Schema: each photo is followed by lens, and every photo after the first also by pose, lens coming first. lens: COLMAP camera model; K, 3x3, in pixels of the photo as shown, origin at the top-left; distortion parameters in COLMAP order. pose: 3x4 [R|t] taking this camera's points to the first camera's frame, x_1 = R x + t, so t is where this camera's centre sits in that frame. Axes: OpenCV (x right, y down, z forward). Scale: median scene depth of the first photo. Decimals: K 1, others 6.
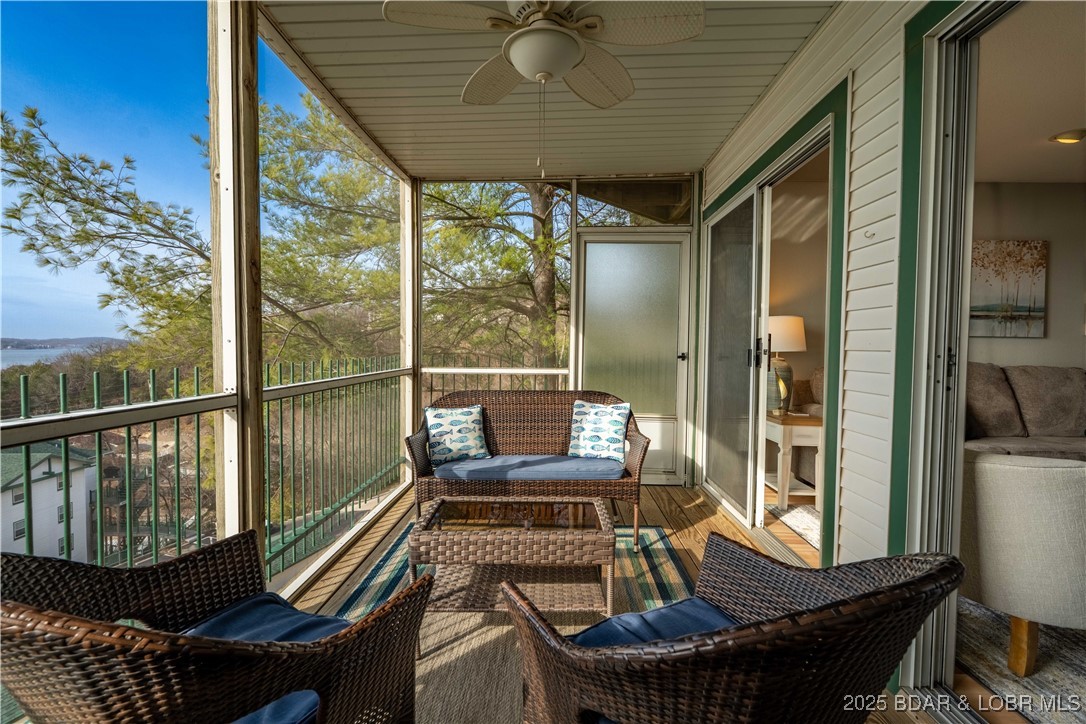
lens RADIAL K [[487.4, 0, 537.5], [0, 487.4, 365.7], [0, 0, 1]] dist [0.005571, 0.000276]
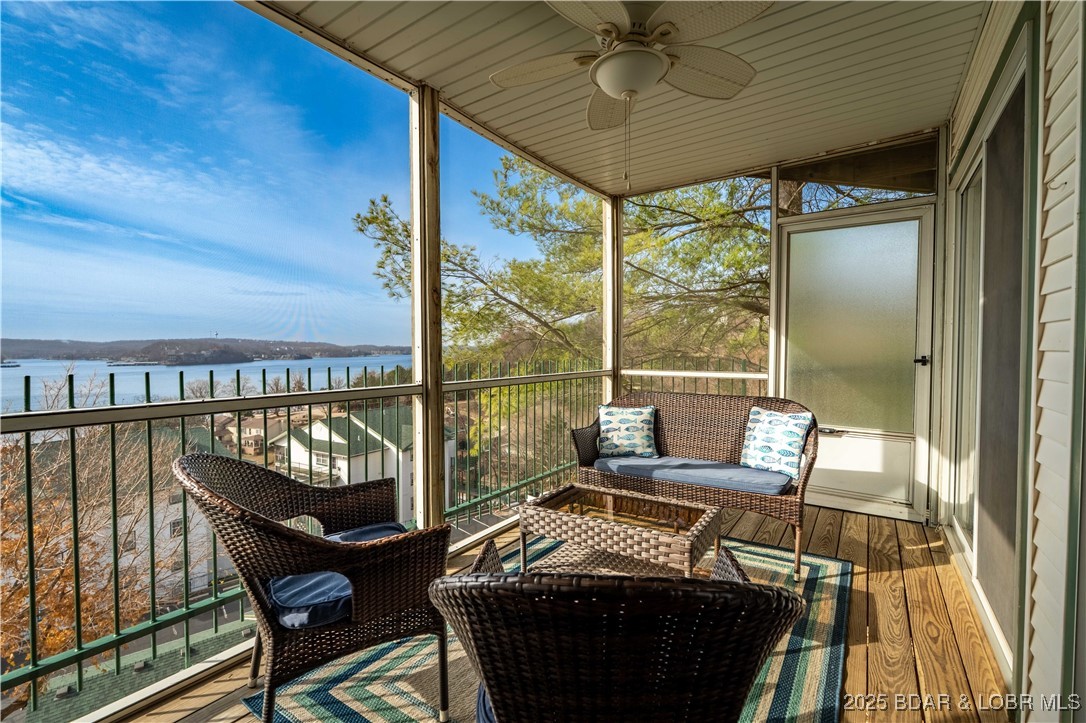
lens RADIAL K [[478.4, 0, 546.4], [0, 478.4, 362.3], [0, 0, 1]] dist [-0.001907, 0.000290]
pose [[0.850682, 0.006339, -0.525642, 0.236049], [-0.013767, 0.999853, -0.010223, 0.001459], [0.525500, 0.015933, 0.850644, 0.017482]]
